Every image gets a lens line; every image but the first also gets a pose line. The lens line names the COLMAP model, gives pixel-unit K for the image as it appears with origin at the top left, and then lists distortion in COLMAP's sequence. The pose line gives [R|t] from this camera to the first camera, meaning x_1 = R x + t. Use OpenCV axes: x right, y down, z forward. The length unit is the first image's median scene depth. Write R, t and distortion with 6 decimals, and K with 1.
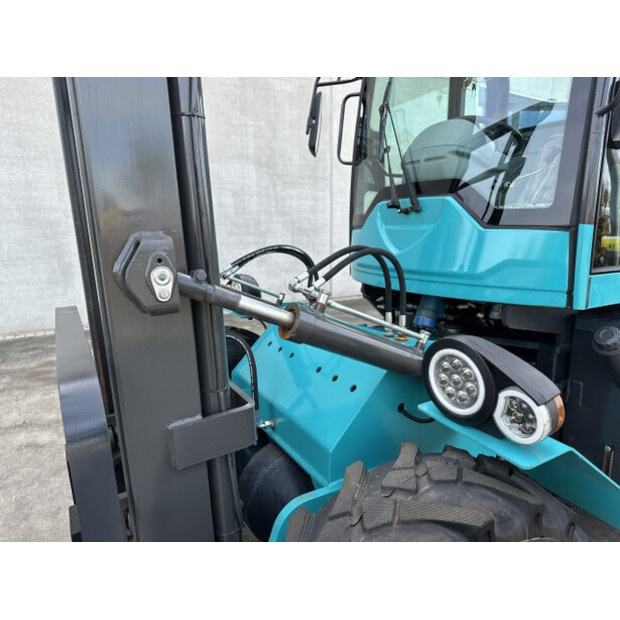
lens RADIAL K [[433.4, 0, 311.1], [0, 433.4, 315.0], [0, 0, 1]] dist [0.052515, -0.064160]
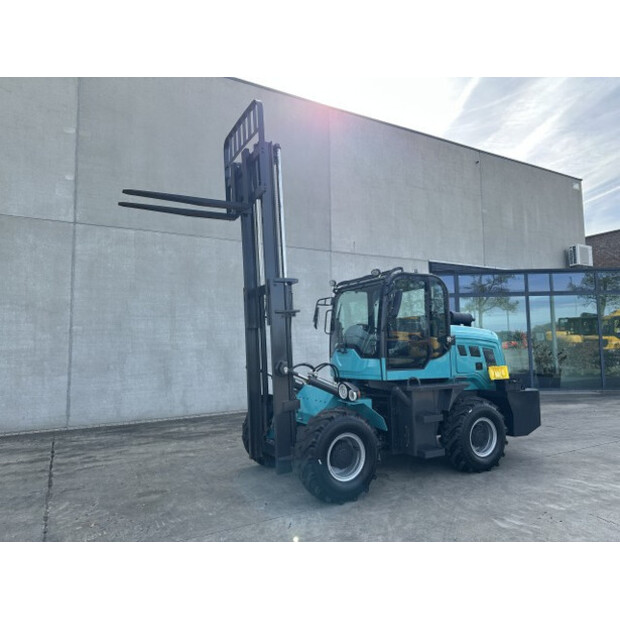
lens RADIAL K [[433.4, 0, 313.8], [0, 433.4, 302.7], [0, 0, 1]] dist [0.052515, -0.064160]
pose [[0.999742, -0.007280, -0.021524, 0.036596], [0.000500, 0.954110, -0.299456, 0.190307], [0.022716, 0.299368, 0.953867, -1.127392]]
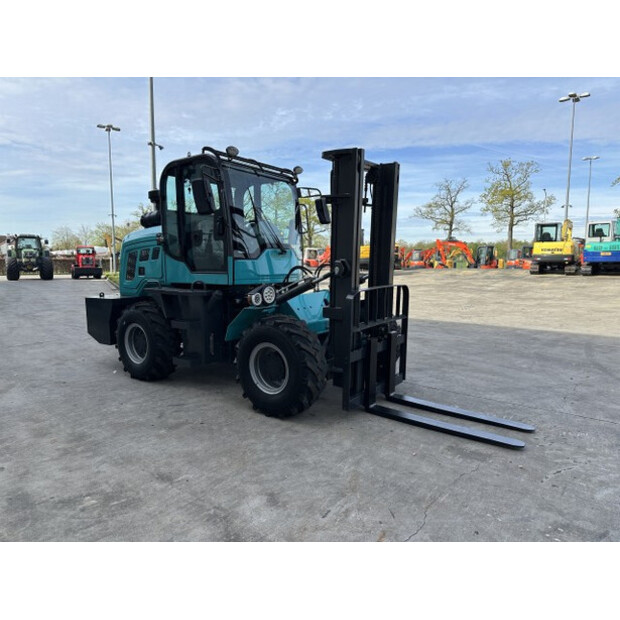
lens RADIAL K [[433.4, 0, 309.8], [0, 433.4, 306.6], [0, 0, 1]] dist [0.052515, -0.064160]
pose [[-0.396568, -0.086531, 0.913918, -1.237065], [0.191494, 0.965850, 0.174541, -0.184803], [-0.897811, 0.244227, -0.366455, 0.994295]]
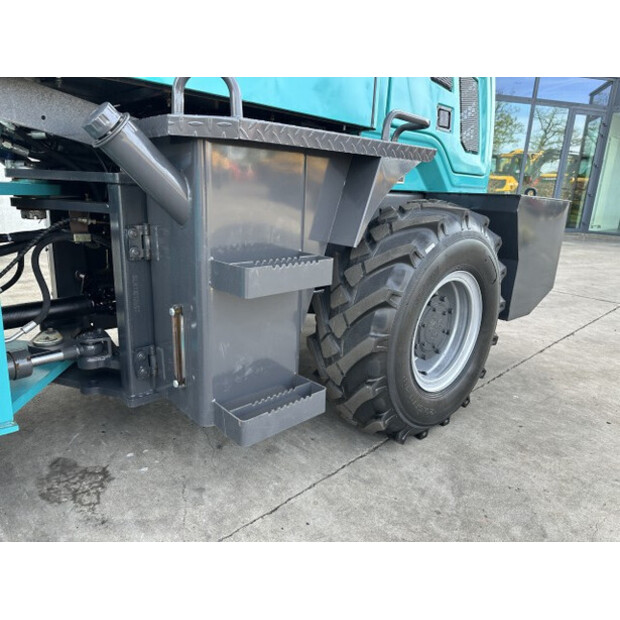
lens RADIAL K [[433.4, 0, 311.6], [0, 433.4, 304.1], [0, 0, 1]] dist [0.052515, -0.064160]
pose [[0.972193, -0.008040, 0.234042, 0.352863], [-0.005653, 0.998314, 0.057776, 0.121933], [-0.234112, -0.057493, 0.970508, 0.111822]]
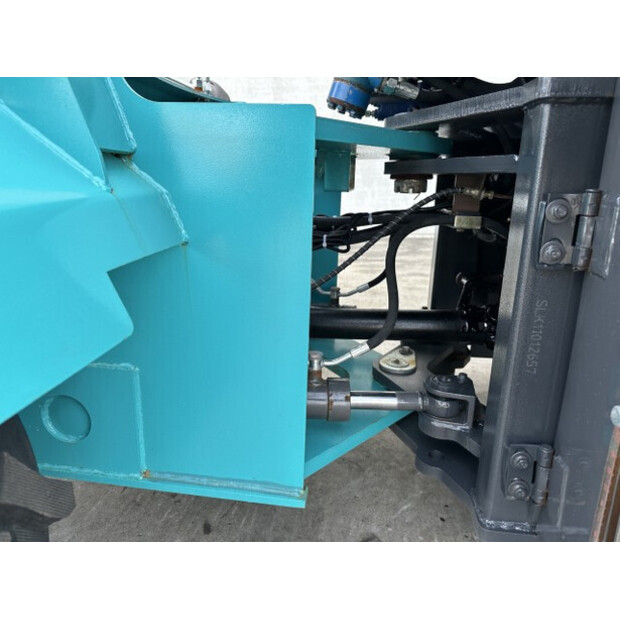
lens RADIAL K [[433.4, 0, 315.4], [0, 433.4, 308.9], [0, 0, 1]] dist [0.052515, -0.064160]
pose [[0.799676, 0.182165, -0.572131, 0.320915], [-0.128317, 0.982701, 0.133539, 0.110608], [0.586561, -0.033374, 0.809217, 0.323274]]
